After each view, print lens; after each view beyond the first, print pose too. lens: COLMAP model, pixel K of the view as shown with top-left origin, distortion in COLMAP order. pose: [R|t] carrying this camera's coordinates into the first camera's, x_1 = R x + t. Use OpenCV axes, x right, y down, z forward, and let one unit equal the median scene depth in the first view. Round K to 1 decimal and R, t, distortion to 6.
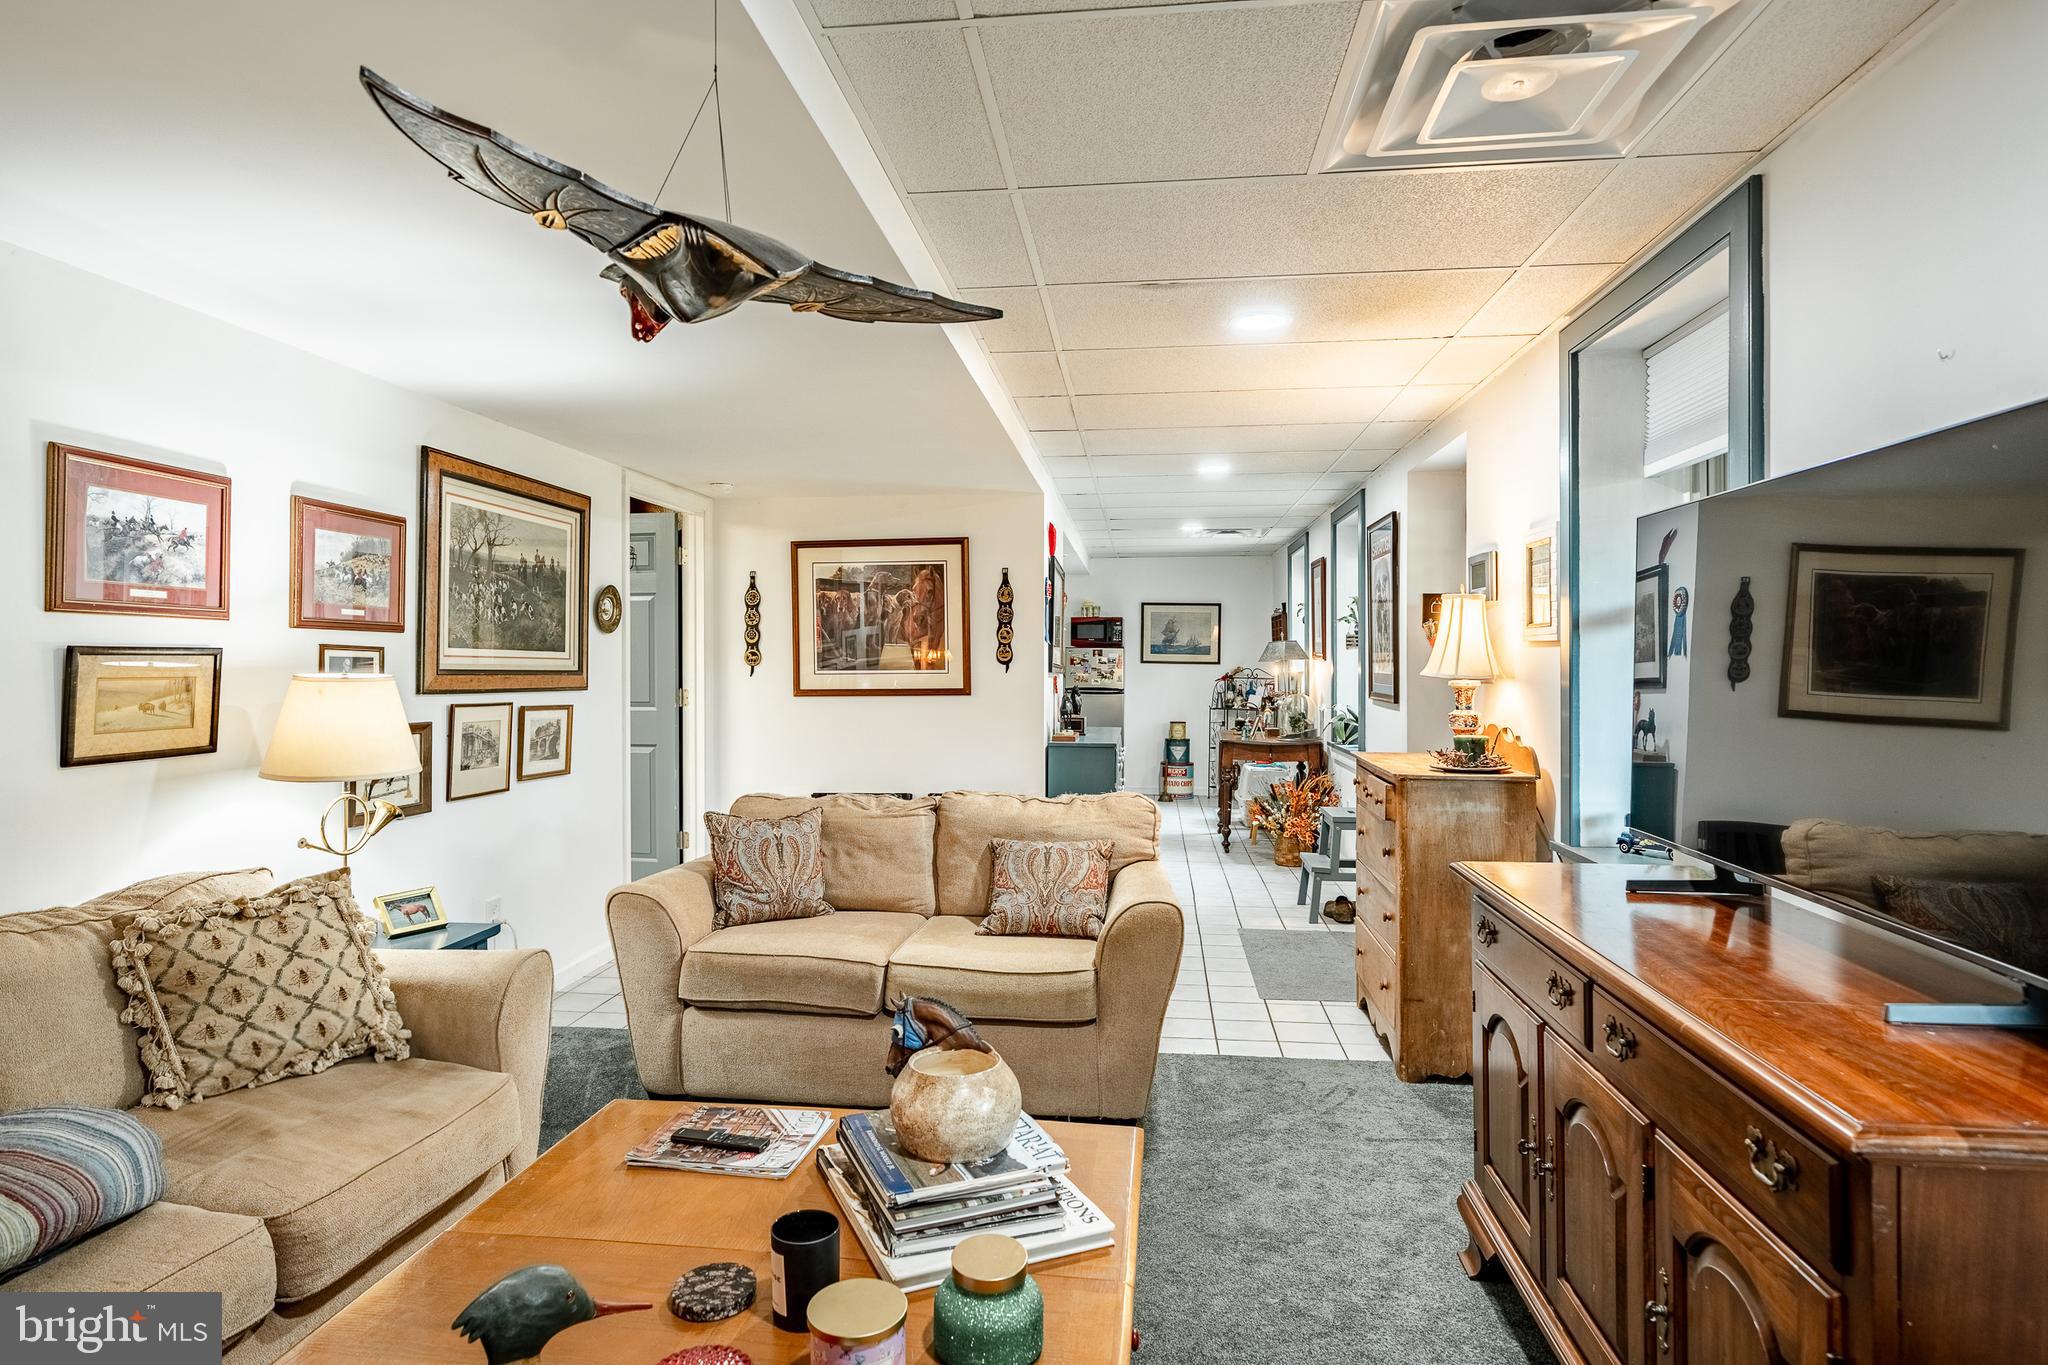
lens RADIAL K [[1114.4, 0, 1026.7], [0, 1114.4, 666.9], [0, 0, 1]] dist [-0.003924, -0.000394]
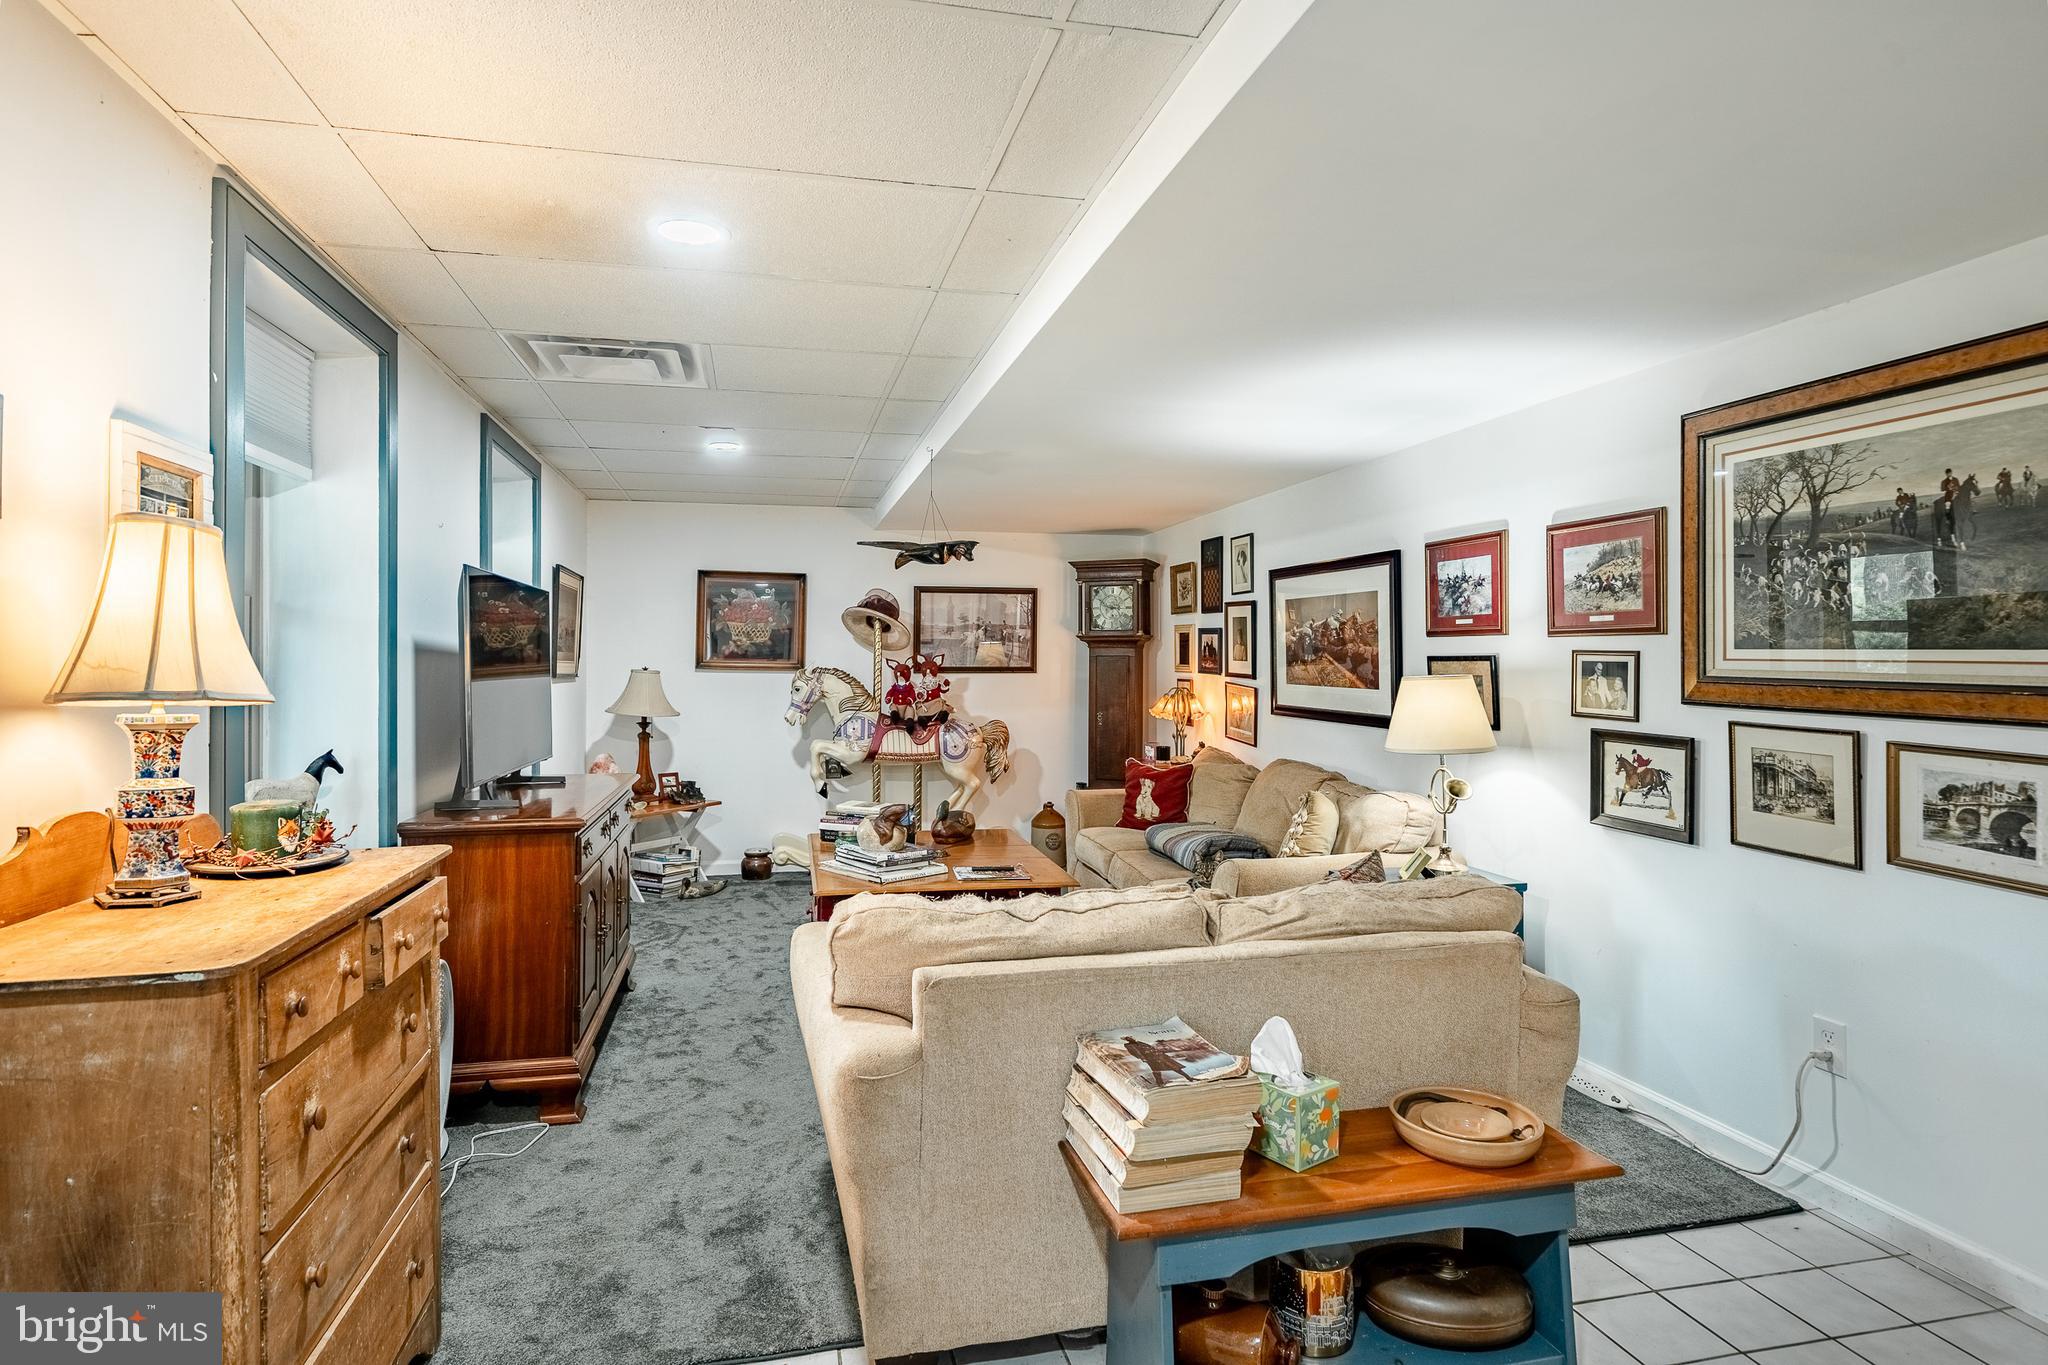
lens RADIAL K [[1114.4, 0, 1028.1], [0, 1114.4, 666.5], [0, 0, 1]] dist [-0.003924, -0.000394]
pose [[-0.942346, -0.000277, -0.334639, 0.227140], [-0.003572, 0.999951, 0.009232, -0.010950], [0.334620, 0.009896, -0.942301, 1.665049]]
